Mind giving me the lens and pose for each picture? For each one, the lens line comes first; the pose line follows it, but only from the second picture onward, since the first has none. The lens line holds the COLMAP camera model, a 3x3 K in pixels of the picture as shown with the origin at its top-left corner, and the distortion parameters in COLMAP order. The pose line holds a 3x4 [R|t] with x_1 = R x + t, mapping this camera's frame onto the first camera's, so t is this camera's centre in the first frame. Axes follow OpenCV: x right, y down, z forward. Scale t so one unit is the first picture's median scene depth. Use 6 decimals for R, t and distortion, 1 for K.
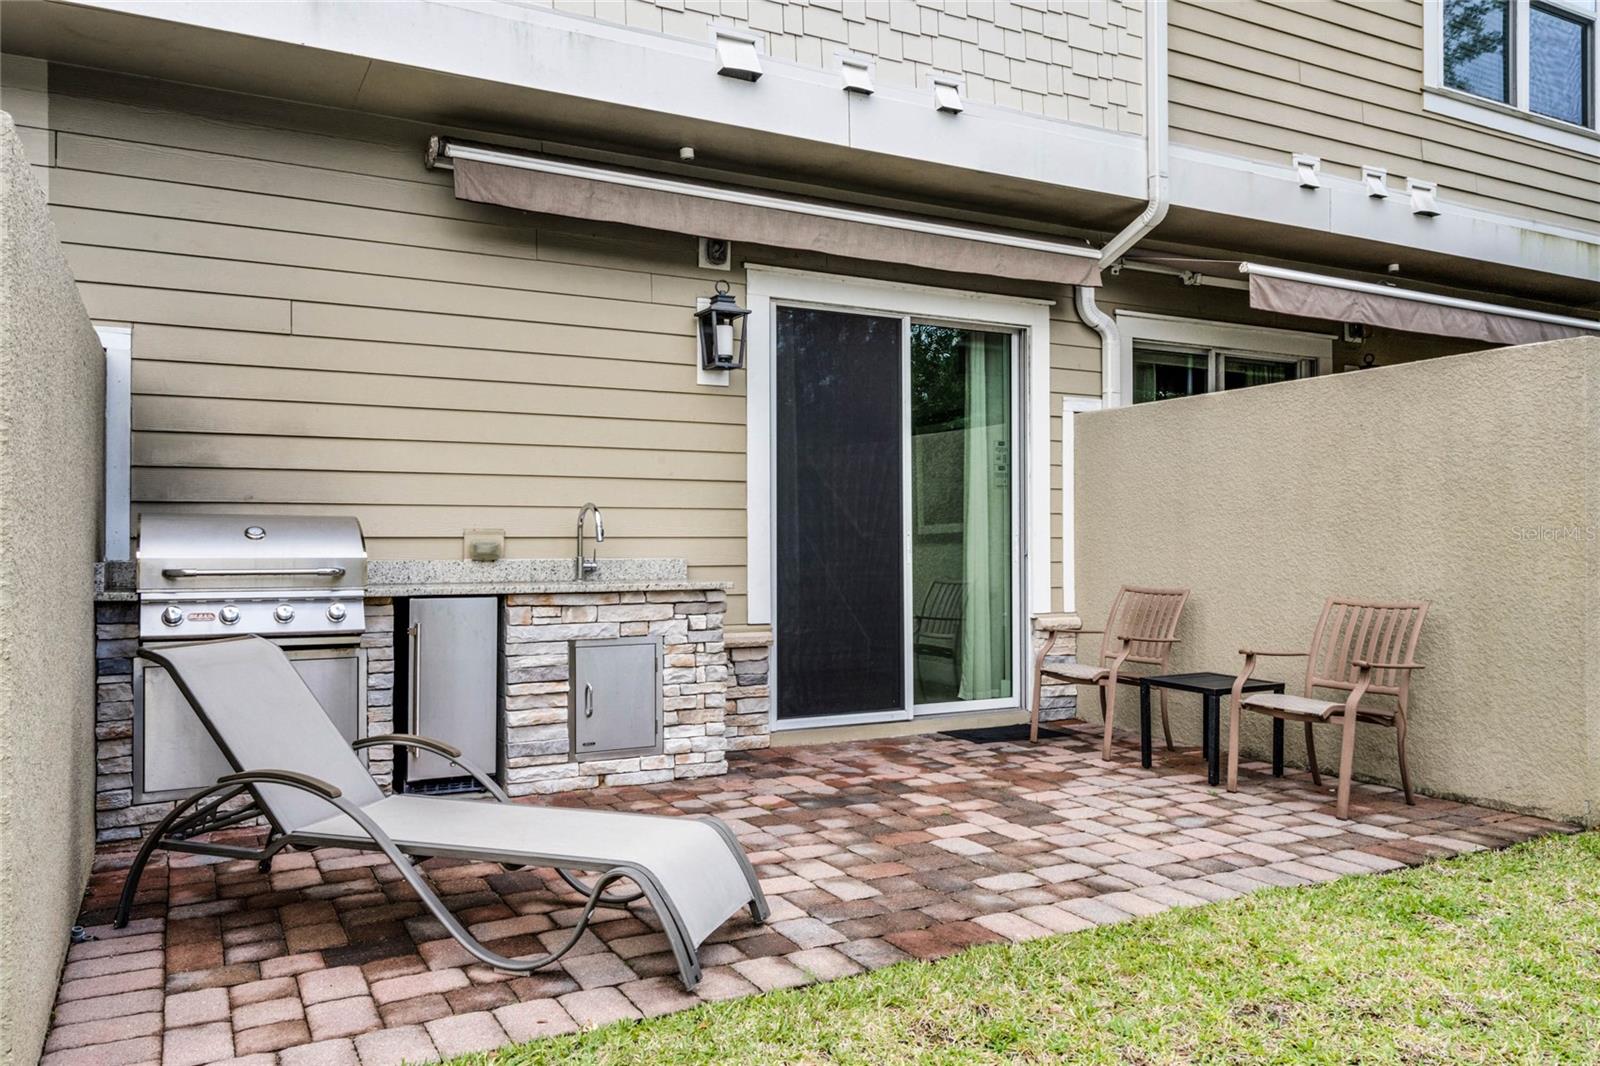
lens RADIAL K [[1183.9, 0, 786.0], [0, 1183.9, 534.6], [0, 0, 1]] dist [0.007436, 0.002096]
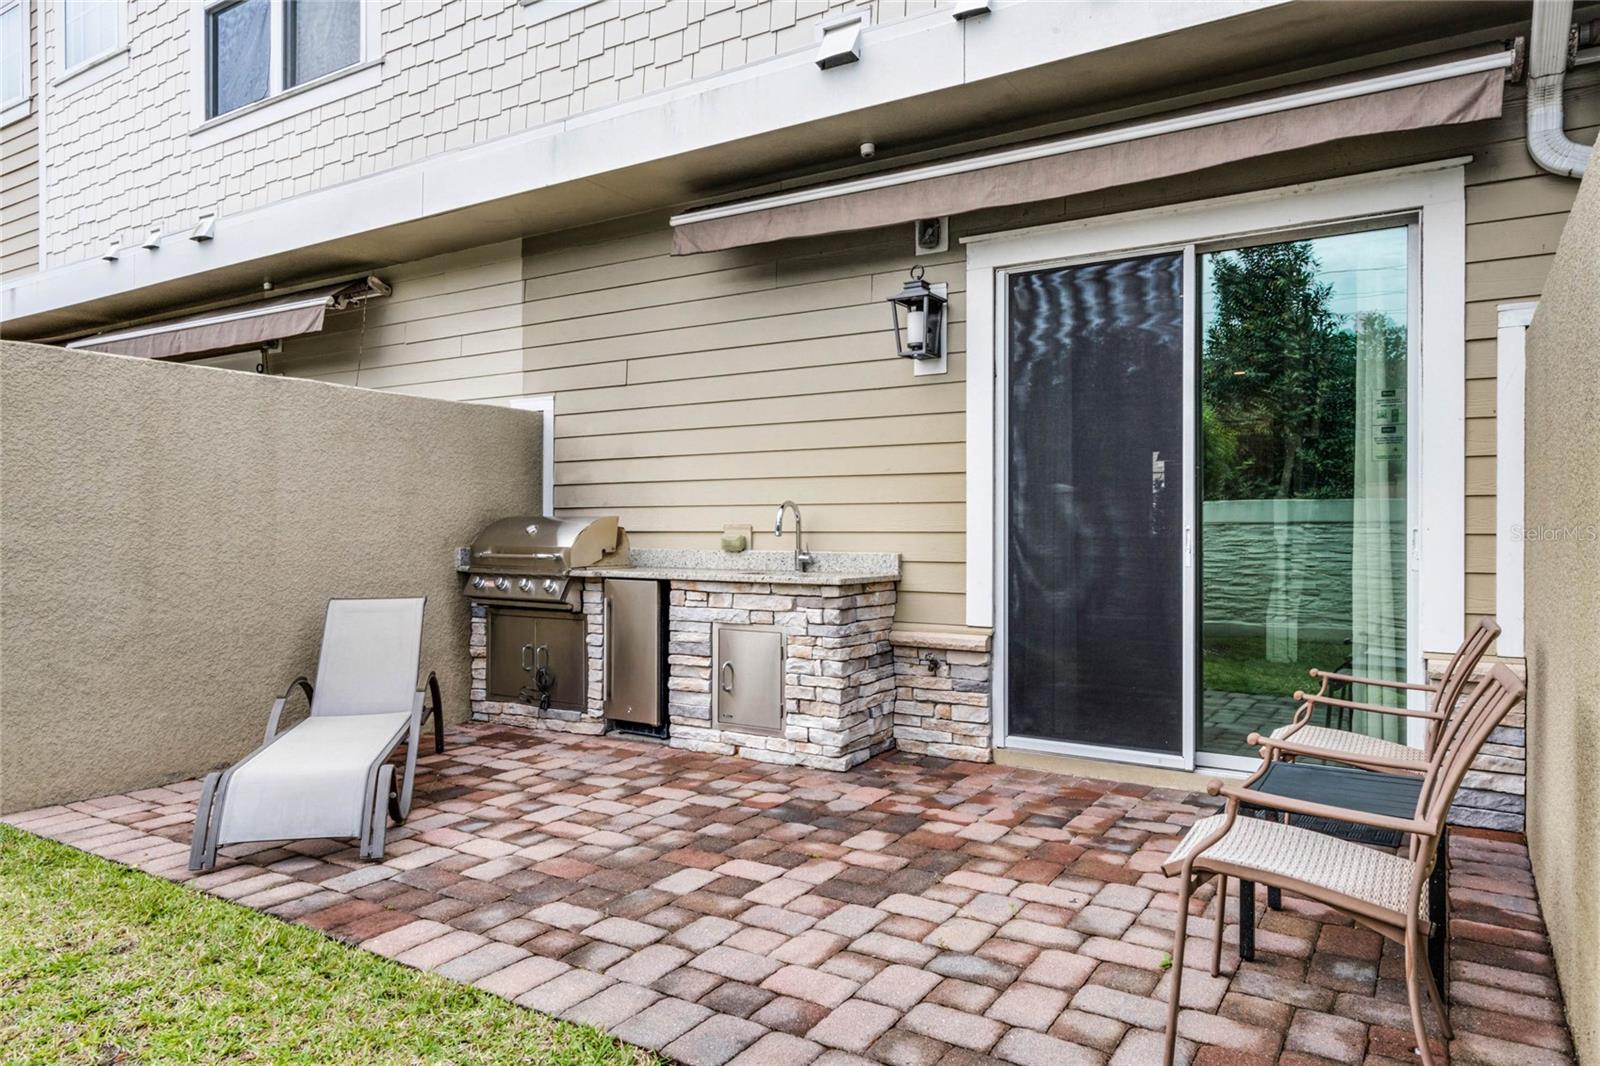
lens RADIAL K [[1034.9, 0, 784.1], [0, 1034.9, 528.7], [0, 0, 1]] dist [0.004452, 0.001864]
pose [[0.487255, 0.001503, -0.873258, 0.690978], [0.003873, 0.999985, 0.003882, -0.004894], [0.873251, -0.005273, 0.487242, 0.544251]]
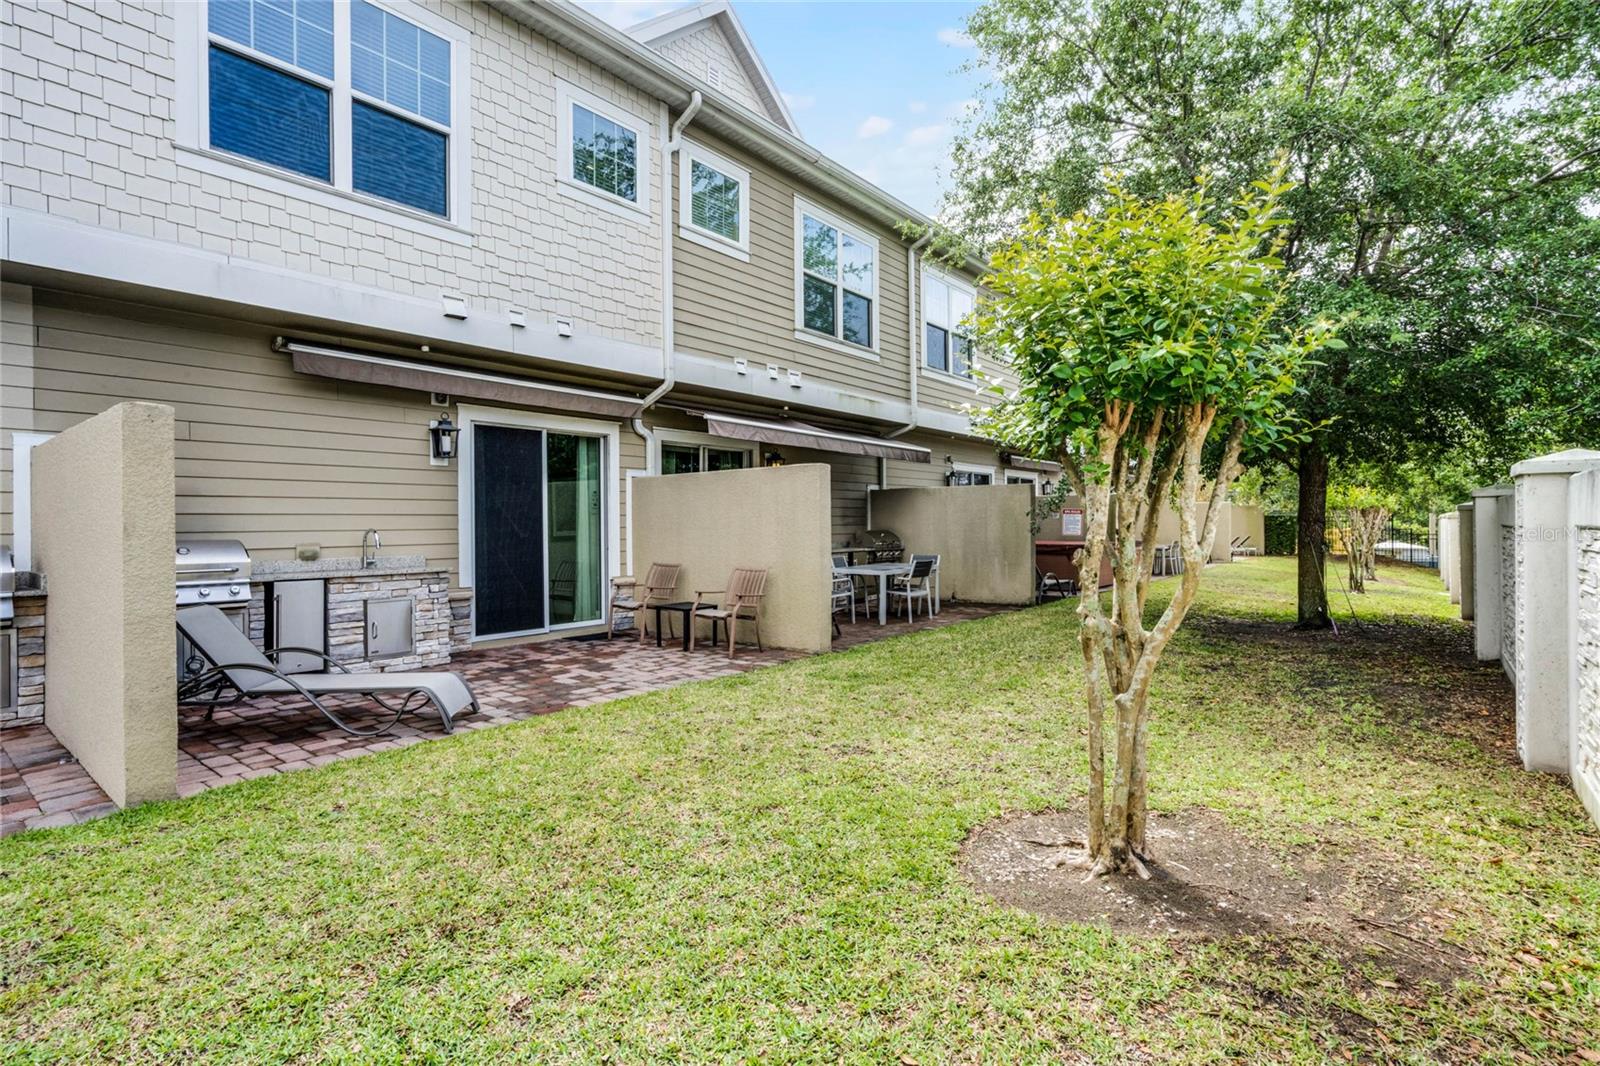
lens RADIAL K [[788.5, 0, 805.7], [0, 788.5, 520.5], [0, 0, 1]] dist [-0.006466, 0.006040]
pose [[0.918282, -0.004818, 0.395898, -0.024156], [0.003995, 0.999988, 0.002902, -0.041998], [-0.395907, -0.001083, 0.918290, -0.473151]]
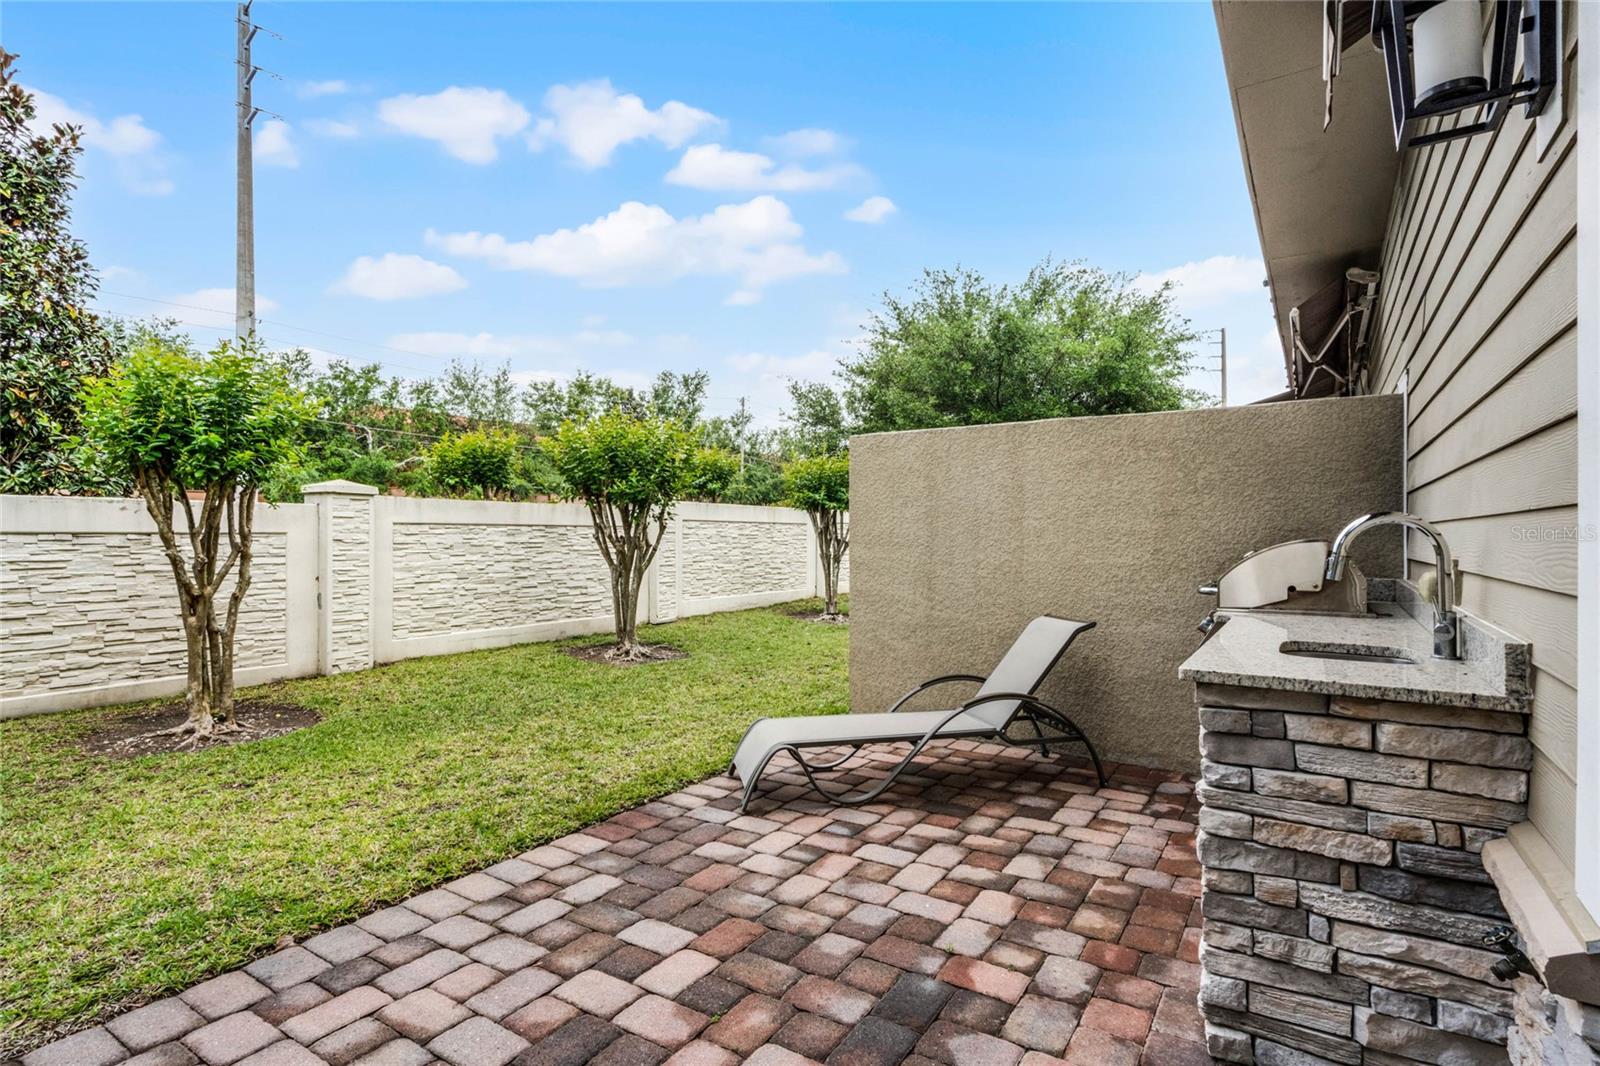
lens RADIAL K [[788.5, 0, 794.3], [0, 788.5, 535.7], [0, 0, 1]] dist [-0.006466, 0.006040]
pose [[-0.876056, 0.001047, -0.482208, 0.264869], [0.004376, 0.999974, -0.005777, -0.015333], [0.482189, -0.007171, -0.876038, 1.227762]]
